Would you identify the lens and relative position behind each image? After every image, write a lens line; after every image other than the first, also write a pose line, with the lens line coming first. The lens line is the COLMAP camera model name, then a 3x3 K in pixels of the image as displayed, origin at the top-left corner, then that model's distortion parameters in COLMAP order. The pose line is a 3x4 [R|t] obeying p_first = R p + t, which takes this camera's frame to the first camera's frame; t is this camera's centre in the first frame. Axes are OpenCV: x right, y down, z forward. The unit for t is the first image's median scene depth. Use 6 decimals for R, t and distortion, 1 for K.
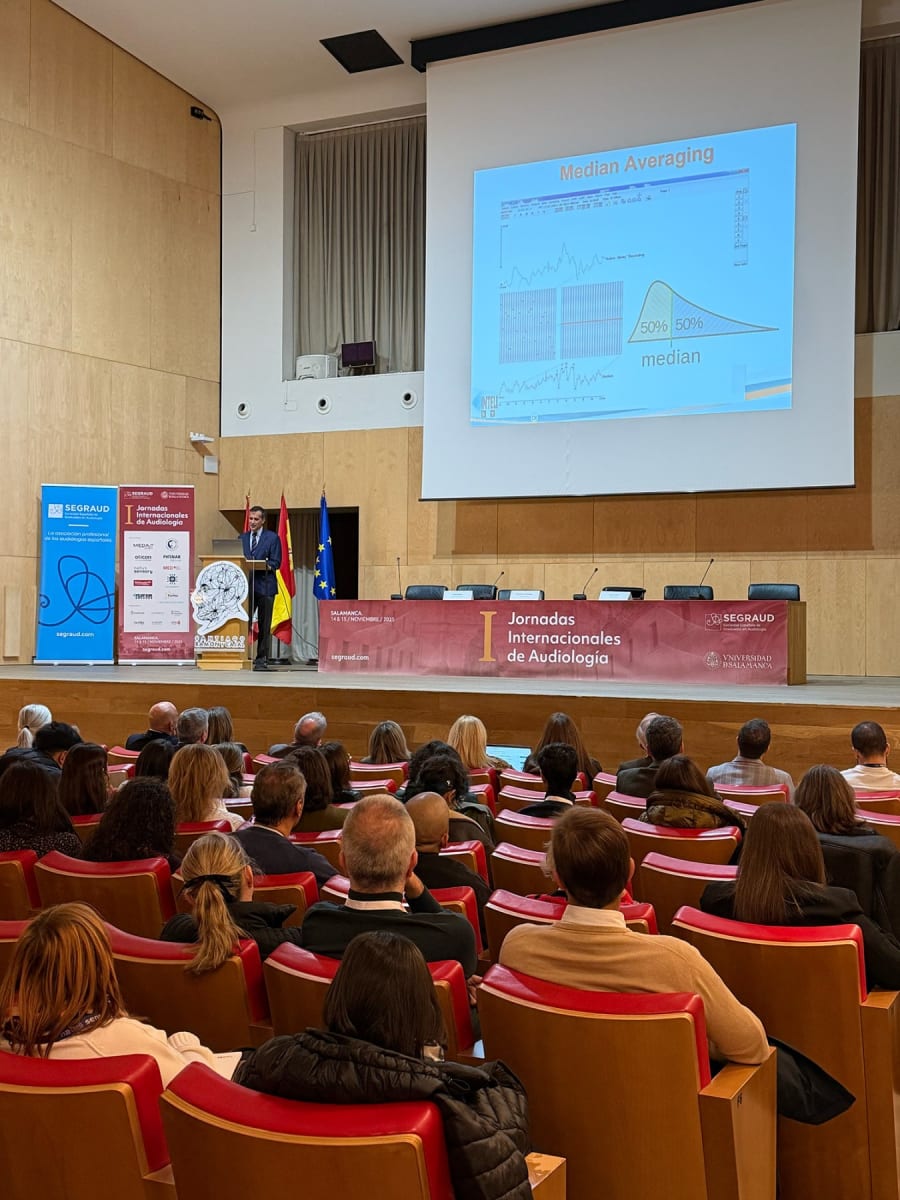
lens RADIAL K [[1514.2, 0, 450.0], [0, 1514.2, 600.0], [0, 0, 1]] dist [0.173649, -0.294351]
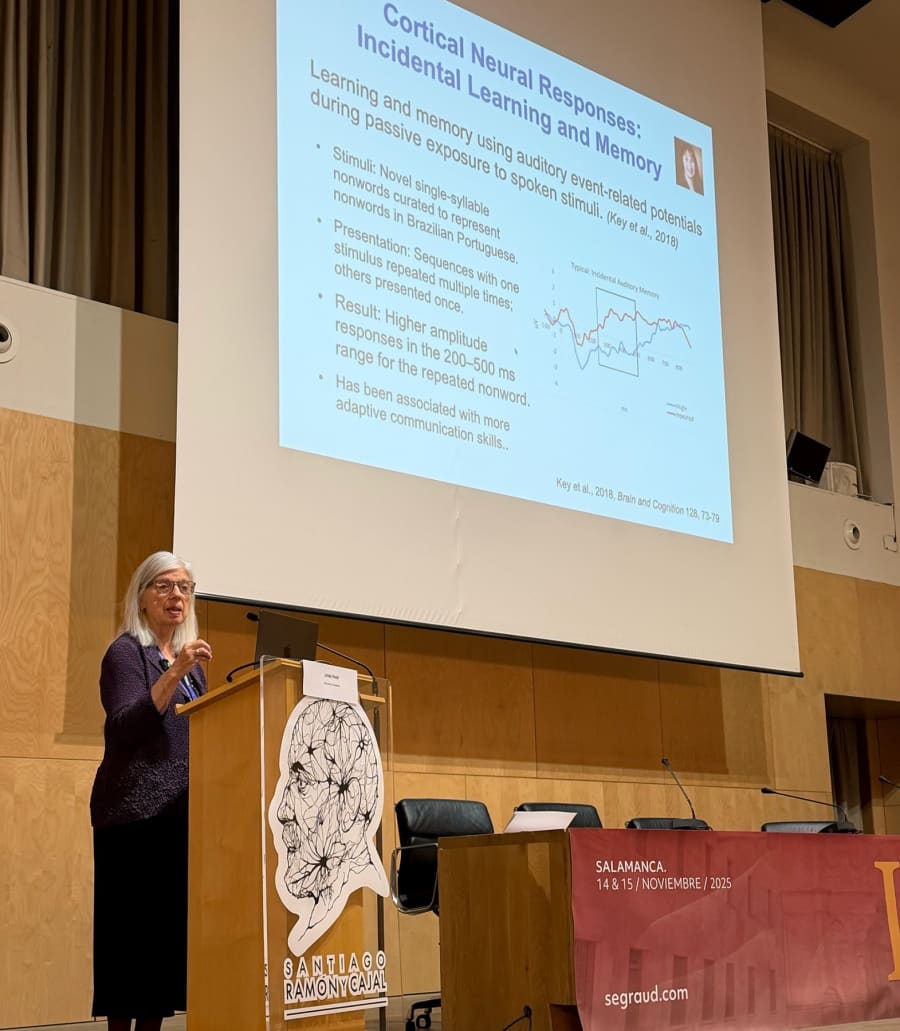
lens RADIAL K [[1569.6, 0, 450.0], [0, 1569.6, 590.1], [0, 0, 1]] dist [0.143575, -0.013742]
pose [[0.365814, 0.160641, 0.916719, -0.381949], [0.011740, 0.984116, -0.177136, 0.008743], [-0.930614, 0.075561, 0.358118, 0.794469]]
